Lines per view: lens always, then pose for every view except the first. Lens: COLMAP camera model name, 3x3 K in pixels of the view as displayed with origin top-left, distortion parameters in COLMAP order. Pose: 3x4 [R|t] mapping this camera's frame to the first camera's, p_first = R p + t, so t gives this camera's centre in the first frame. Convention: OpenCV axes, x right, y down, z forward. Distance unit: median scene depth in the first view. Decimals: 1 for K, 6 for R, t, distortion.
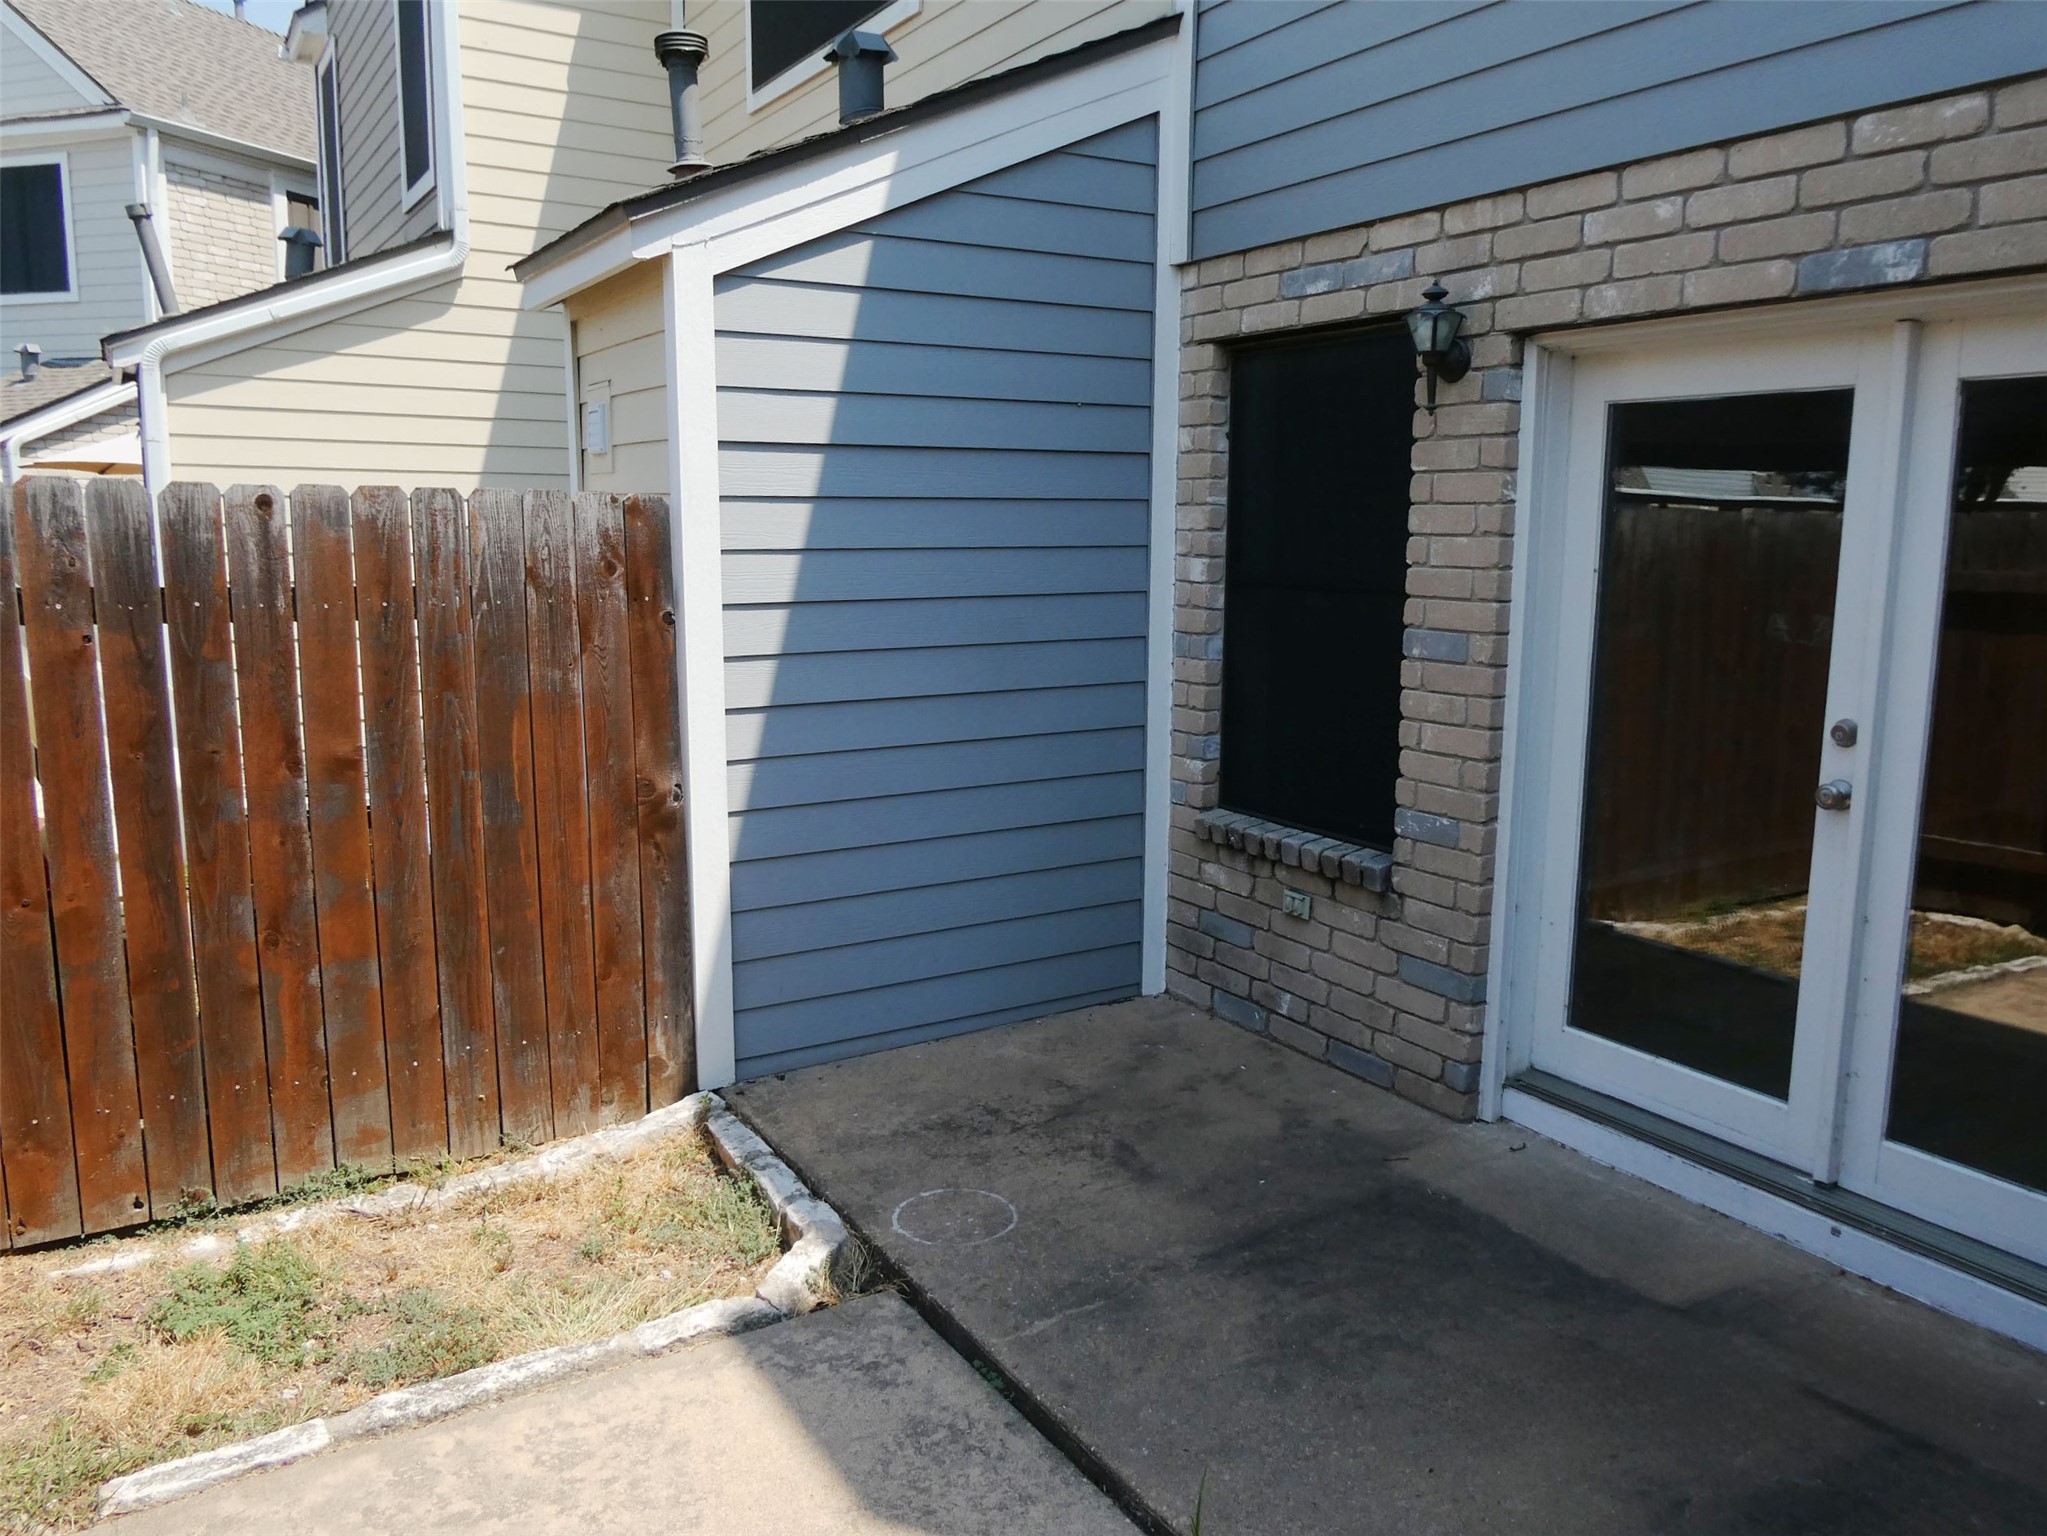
lens RADIAL K [[1522.7, 0, 1023.5], [0, 1522.7, 768.0], [0, 0, 1]] dist [0.018504, -0.000601]
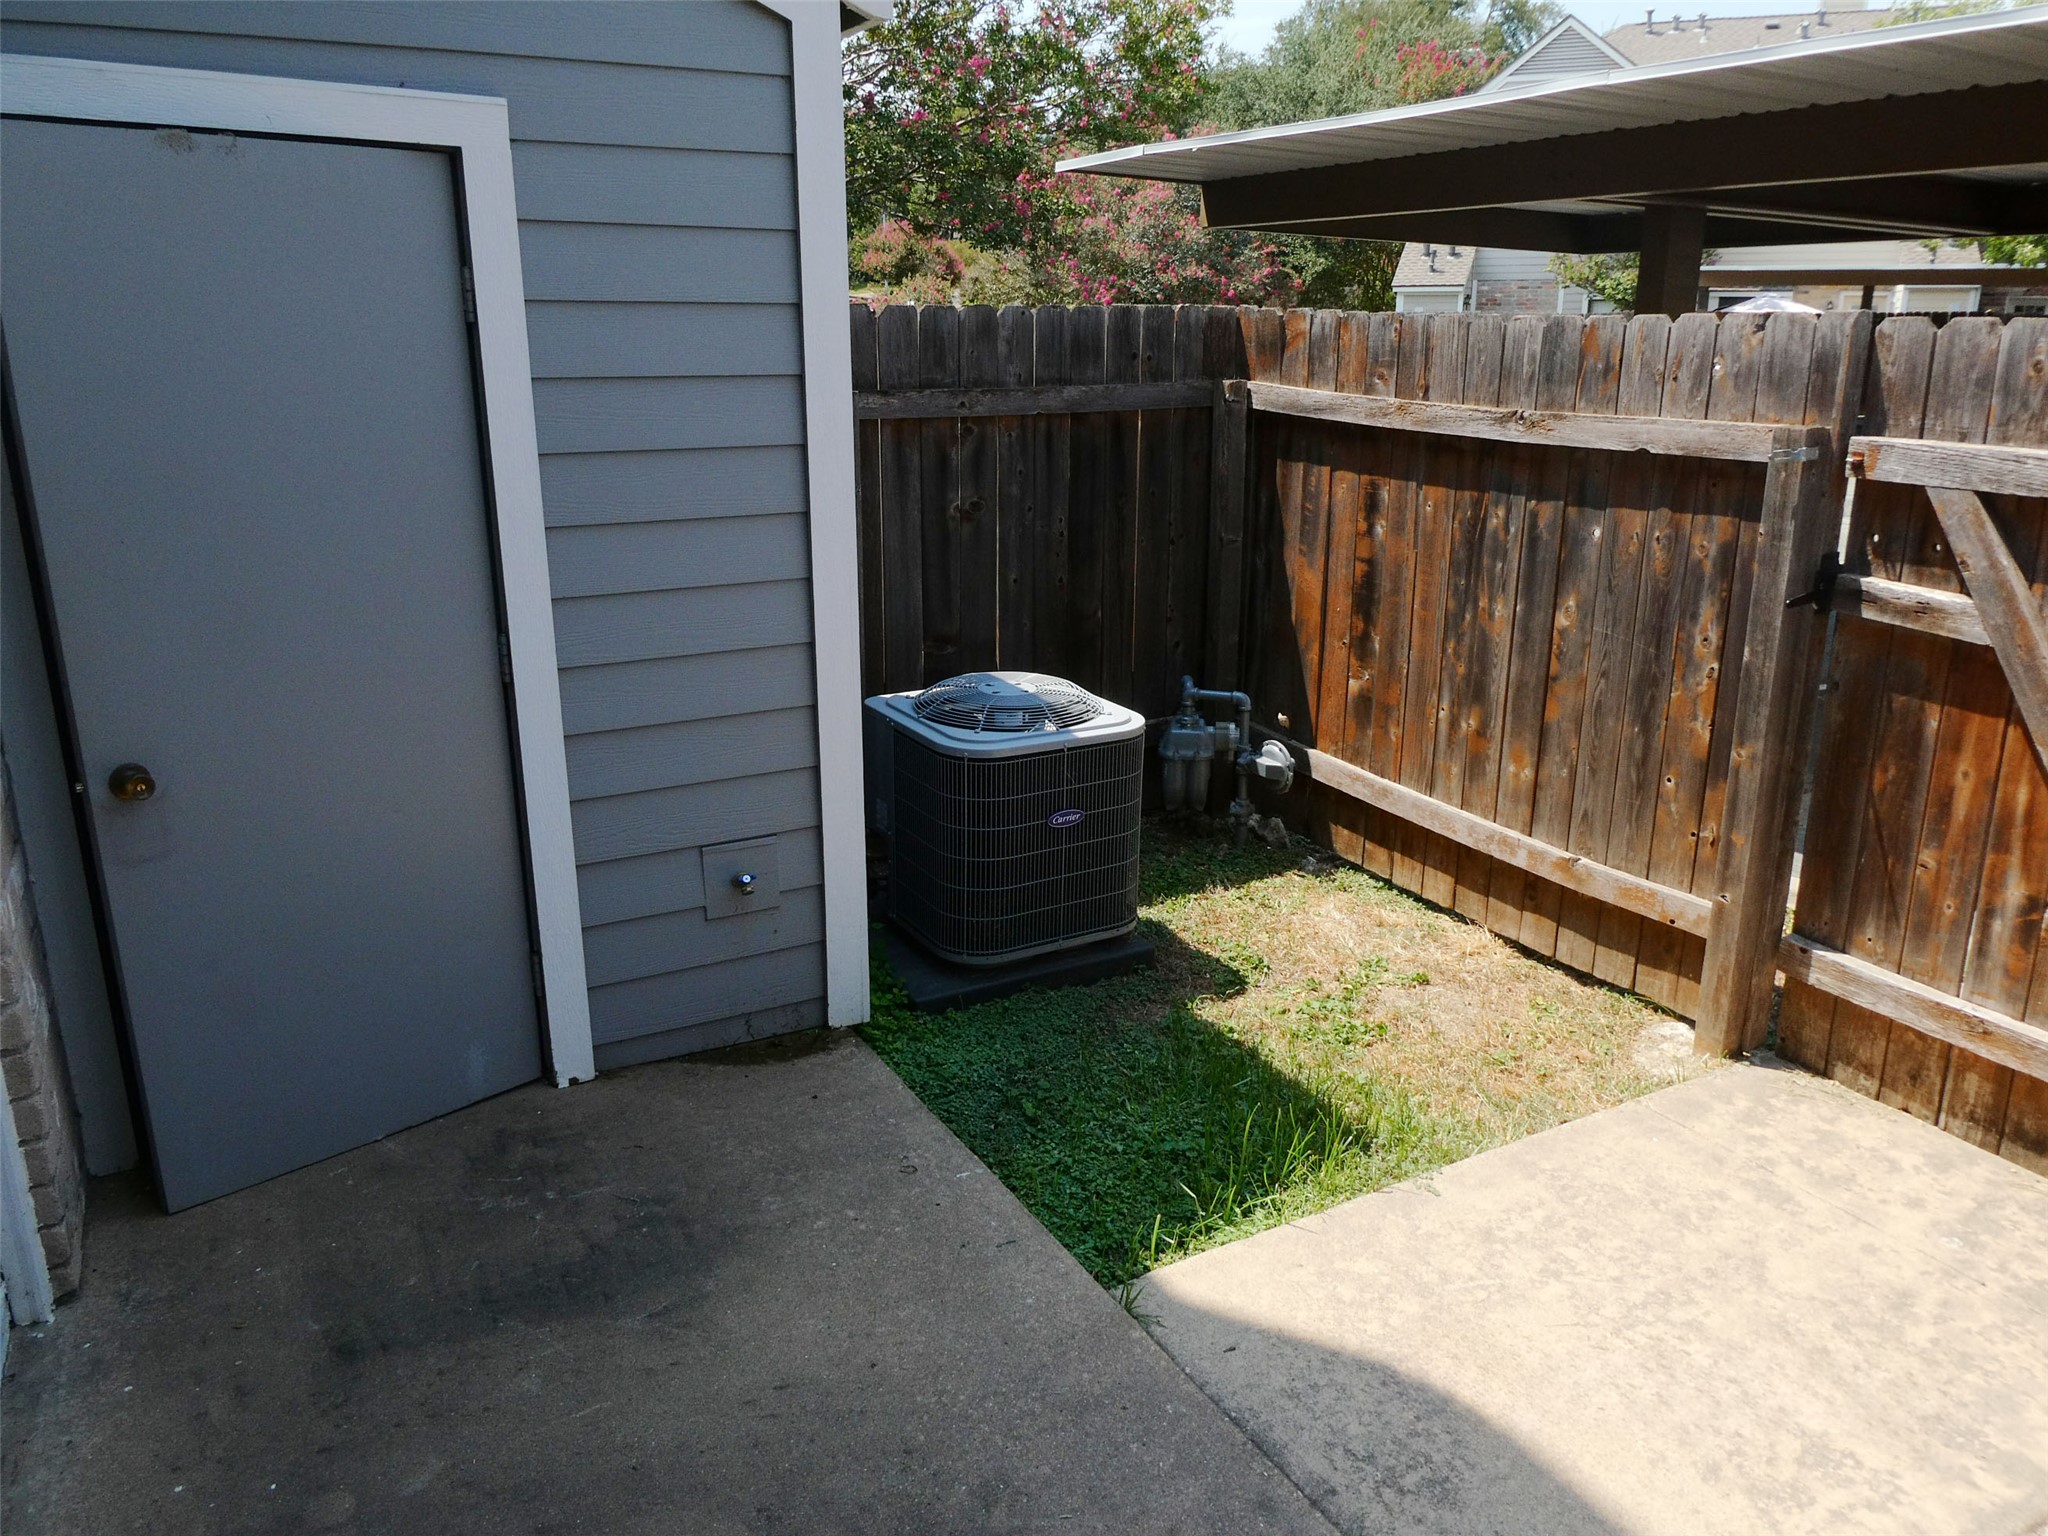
lens RADIAL K [[1467.1, 0, 1024.0], [0, 1467.1, 768.0], [0, 0, 1]] dist [-0.037482, -0.001830]
pose [[-0.999796, -0.008758, 0.018198, 0.117042], [0.000074, 0.899482, 0.436957, -0.210632], [-0.020196, 0.436869, -0.899298, 1.237989]]
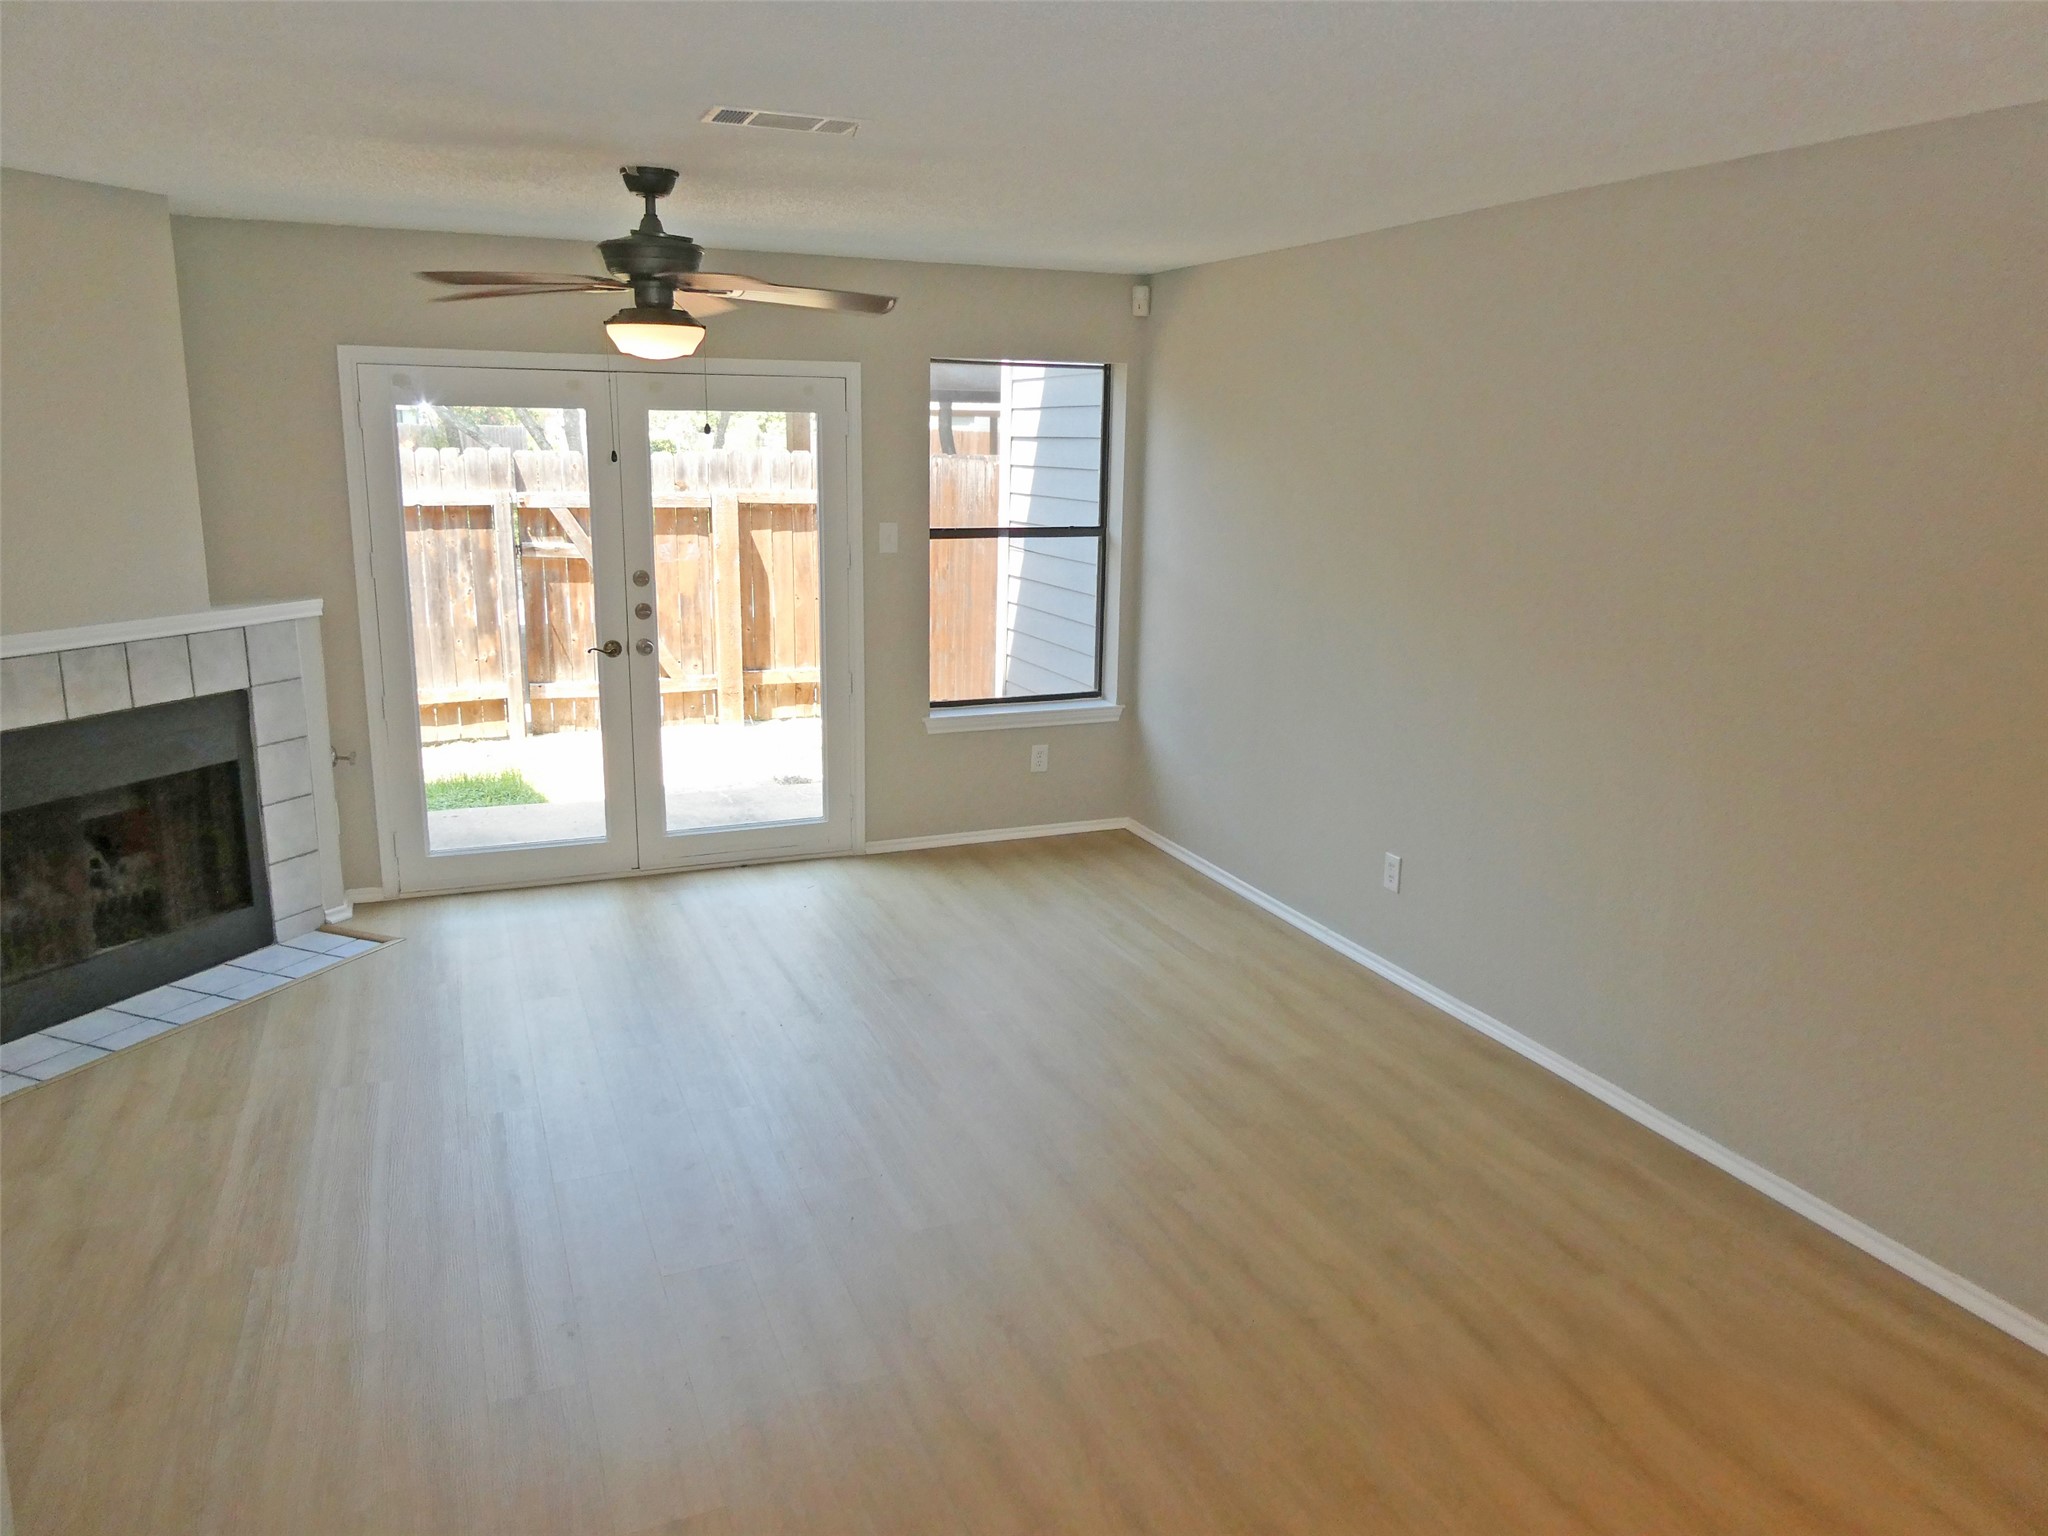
lens RADIAL K [[1439.5, 0, 1043.8], [0, 1439.5, 766.0], [0, 0, 1]] dist [-0.007488, 0.008410]
pose [[-0.128563, 0.219368, -0.967135, 2.027532], [-0.177782, 0.954331, 0.240097, -0.313165], [0.975636, 0.202806, -0.083692, 1.525597]]
